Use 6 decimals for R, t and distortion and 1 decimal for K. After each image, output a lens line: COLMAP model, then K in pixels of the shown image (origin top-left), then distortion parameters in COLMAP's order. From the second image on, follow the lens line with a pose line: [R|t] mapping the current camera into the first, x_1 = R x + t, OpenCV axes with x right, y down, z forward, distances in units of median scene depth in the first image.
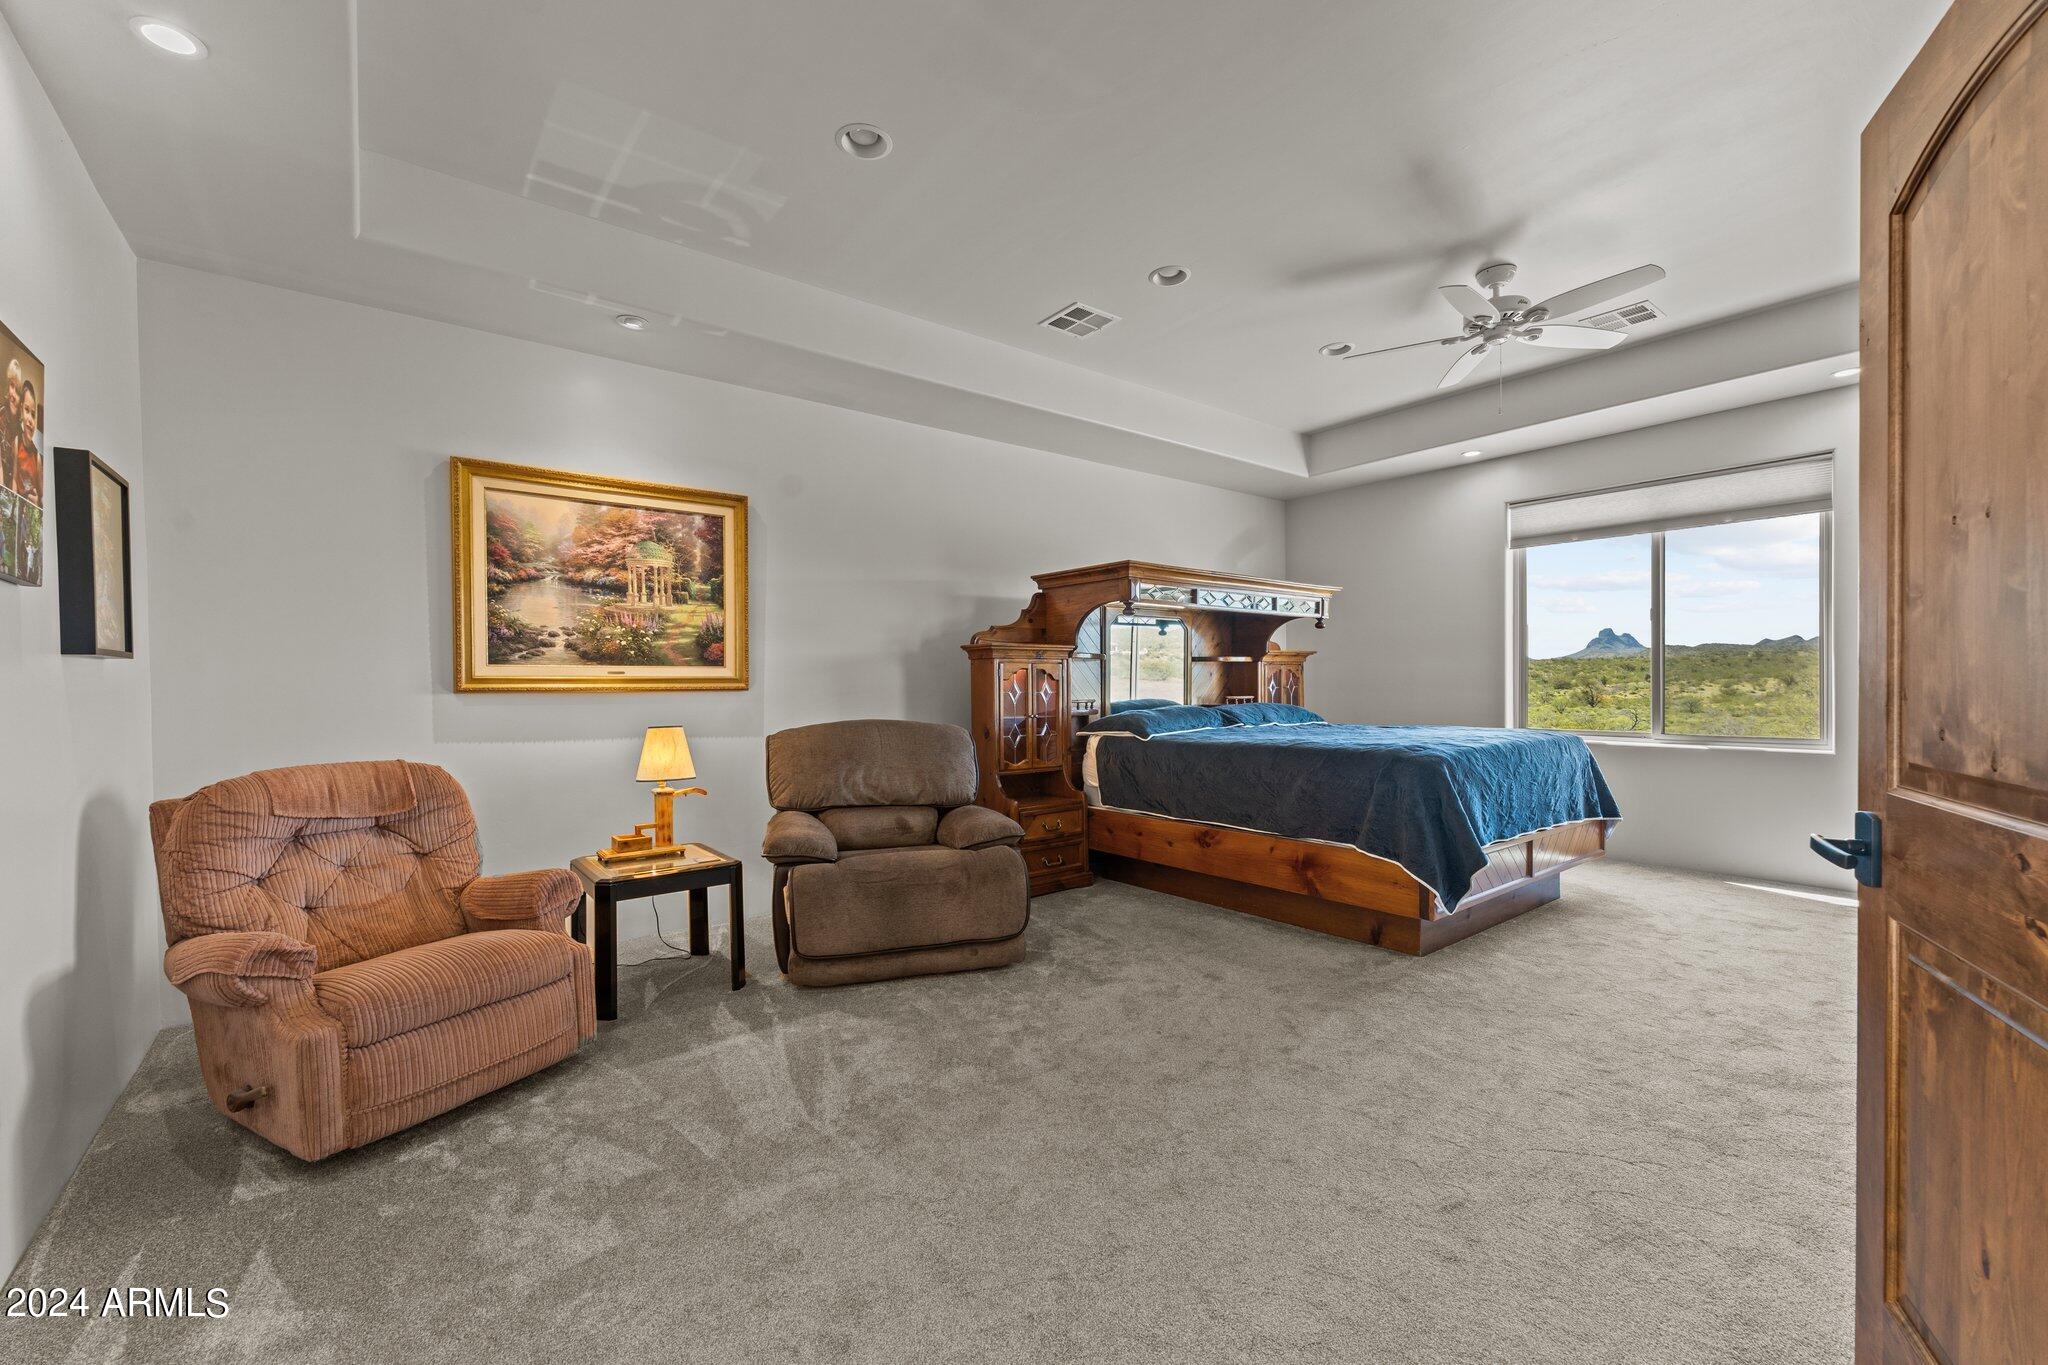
lens RADIAL K [[819.9, 0, 1050.7], [0, 819.9, 693.8], [0, 0, 1]] dist [-0.000408, 0.000567]
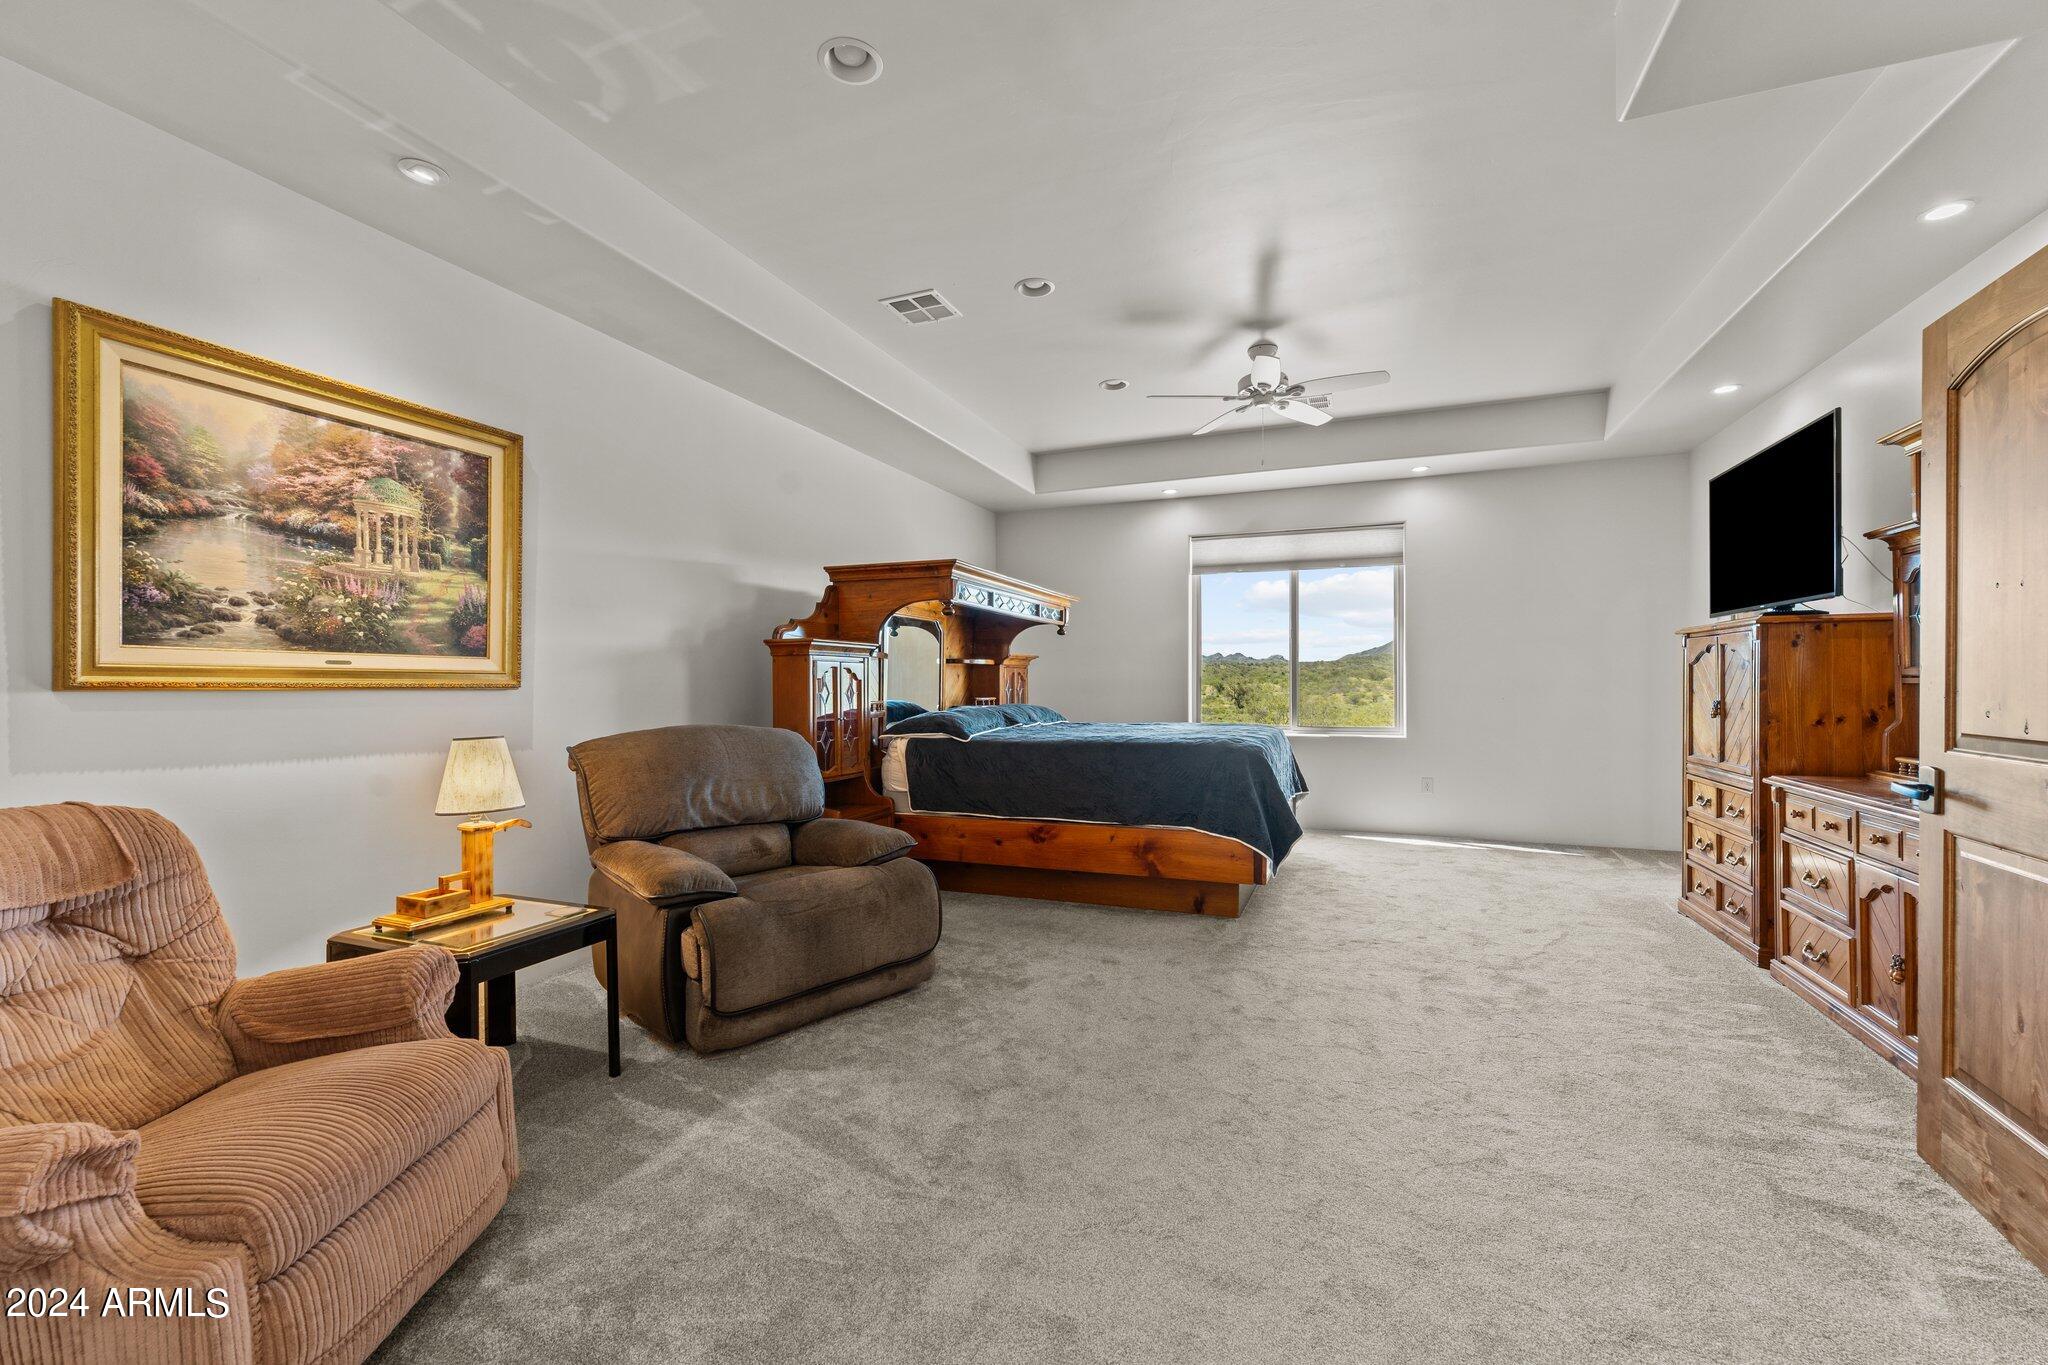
lens RADIAL K [[819.9, 0, 1042.2], [0, 819.9, 688.0], [0, 0, 1]] dist [-0.000408, 0.000567]
pose [[0.869903, 0.004596, 0.493201, -0.354213], [0.001262, 0.999933, -0.011544, 0.004469], [-0.493221, 0.010665, 0.869839, 0.107203]]
